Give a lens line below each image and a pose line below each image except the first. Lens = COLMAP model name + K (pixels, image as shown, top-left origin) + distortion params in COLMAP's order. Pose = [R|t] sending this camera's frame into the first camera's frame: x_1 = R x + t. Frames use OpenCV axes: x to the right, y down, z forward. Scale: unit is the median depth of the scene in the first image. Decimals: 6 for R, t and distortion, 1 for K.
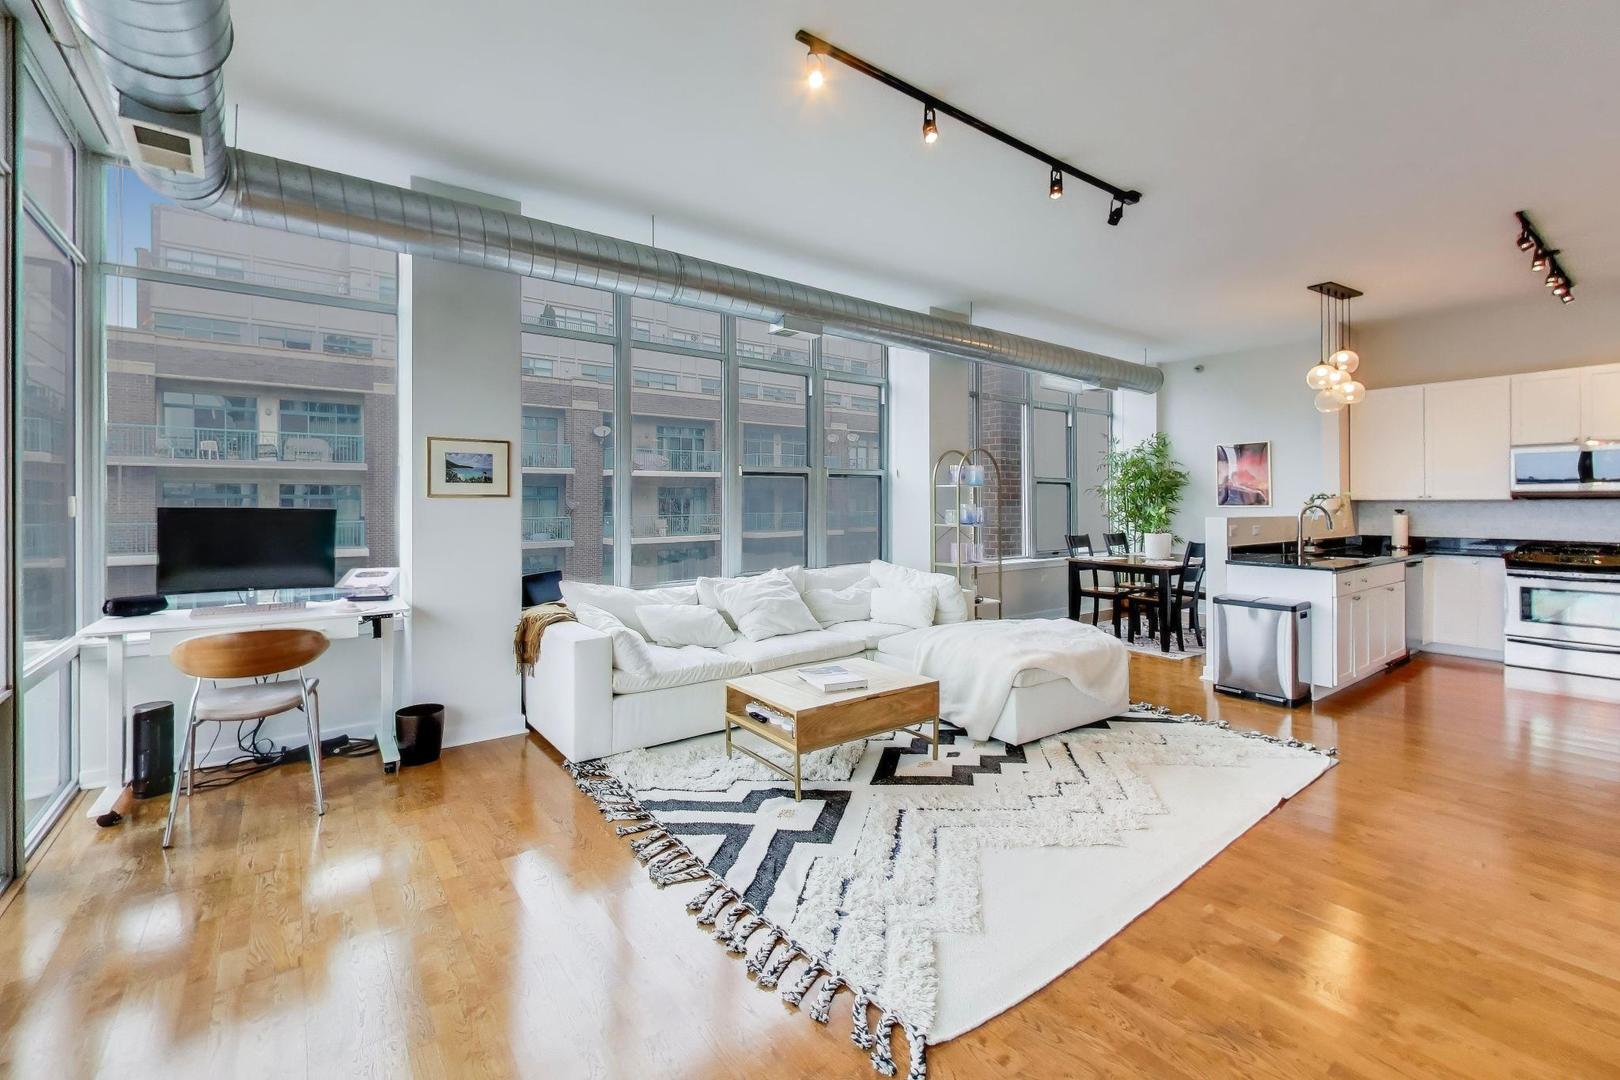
lens RADIAL K [[659.2, 0, 768.7], [0, 659.2, 485.1], [0, 0, 1]] dist [0.000389, -0.000205]
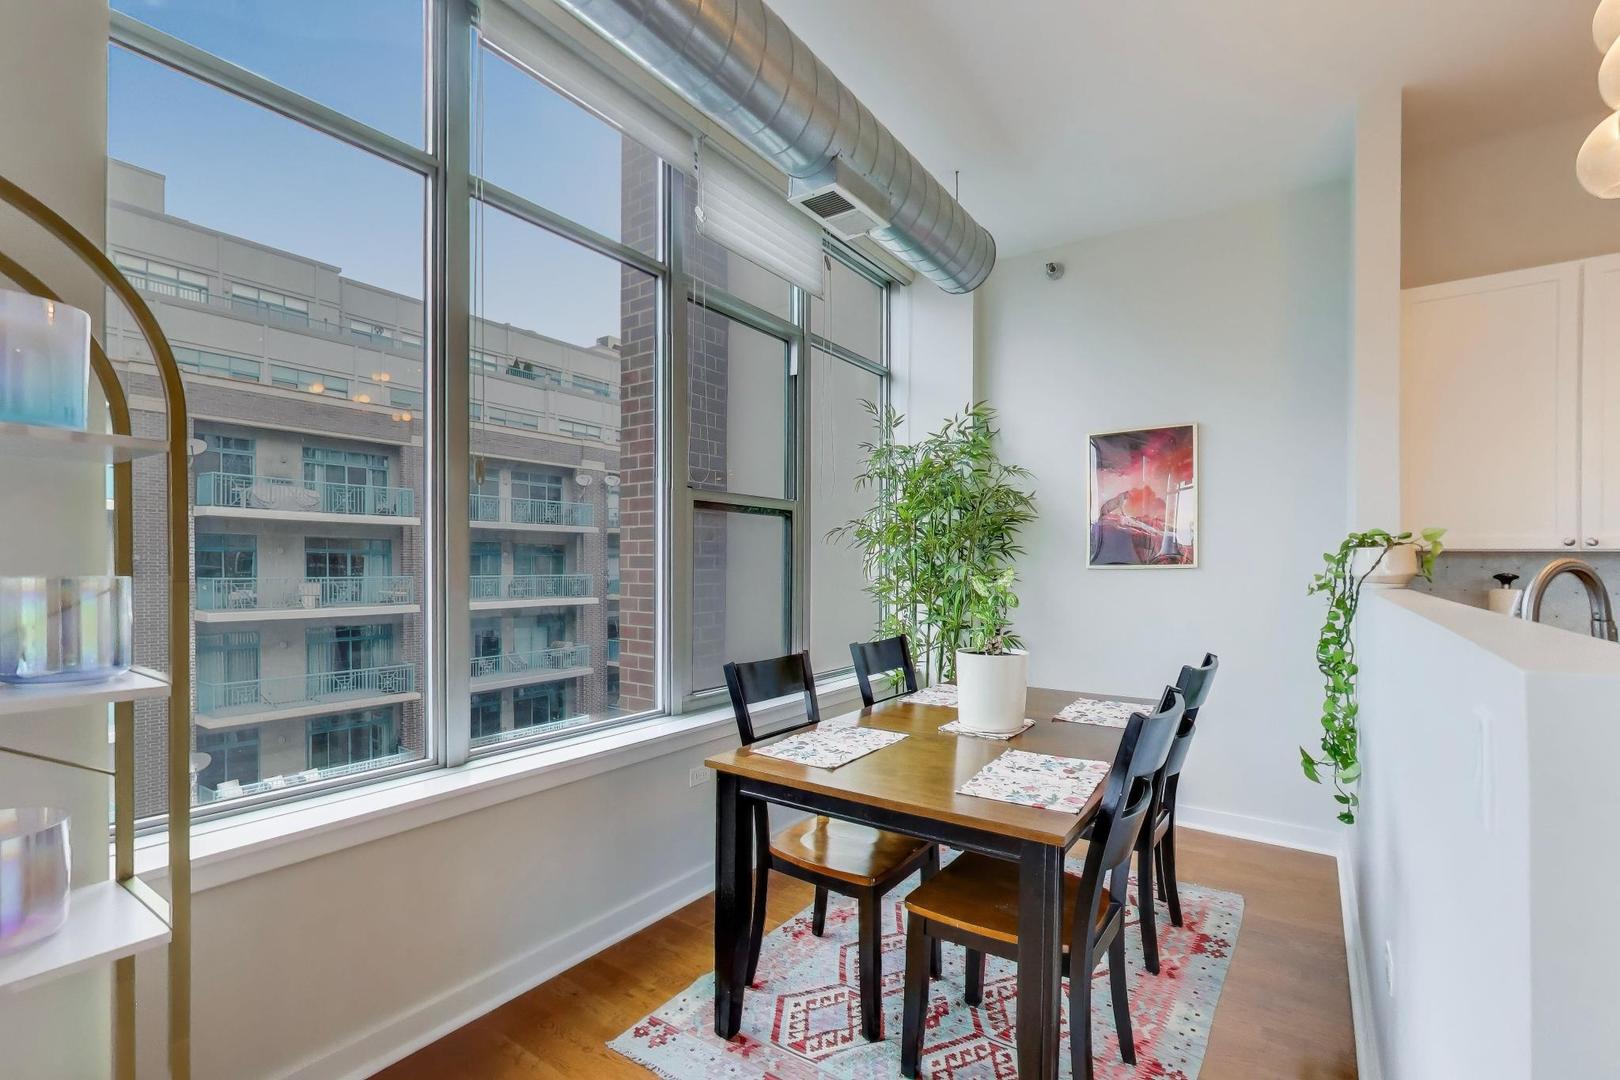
lens RADIAL K [[730.3, 0, 811.0], [0, 730.3, 559.5], [0, 0, 1]] dist [-0.019315, 0.000009]
pose [[0.936418, 0.001877, 0.350881, 0.305470], [-0.010642, 0.999678, 0.023053, 0.017063], [-0.350725, -0.025321, 0.936136, 0.562952]]
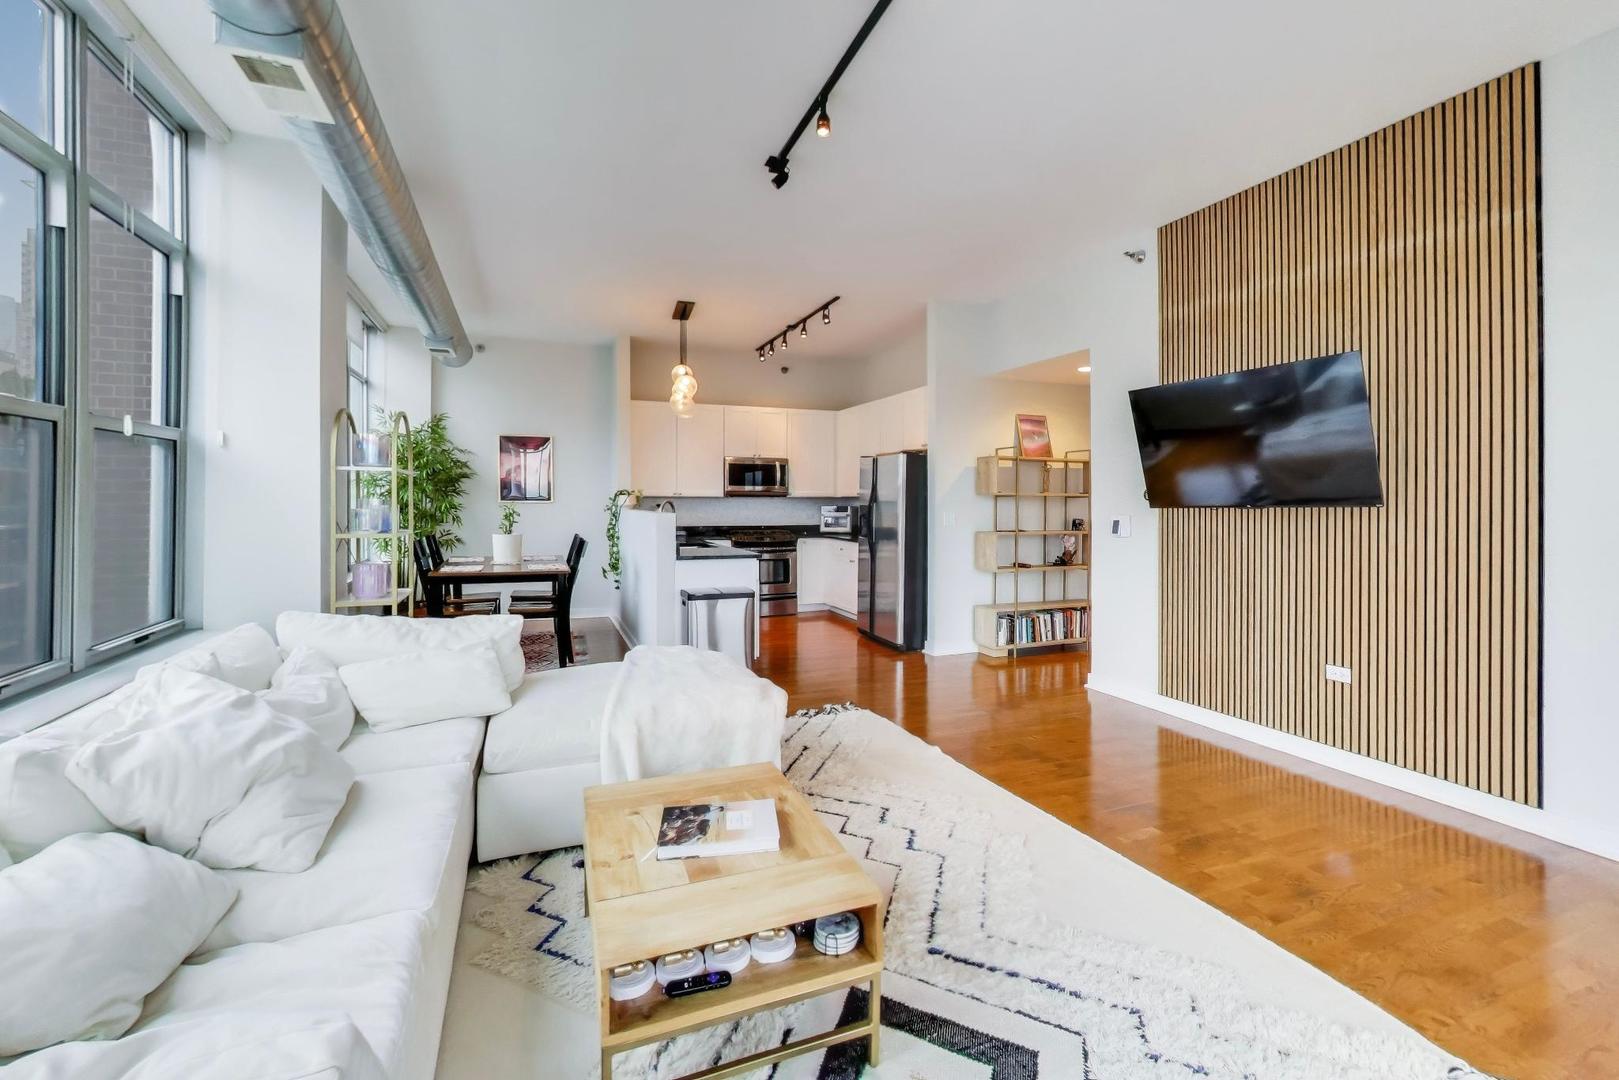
lens RADIAL K [[704.9, 0, 811.6], [0, 704.9, 508.4], [0, 0, 1]] dist [-0.016480, -0.000170]
pose [[0.227485, -0.007474, 0.973753, -0.177610], [-0.031348, 0.999396, 0.014994, 0.012426], [-0.973277, -0.033936, 0.227114, 0.332973]]
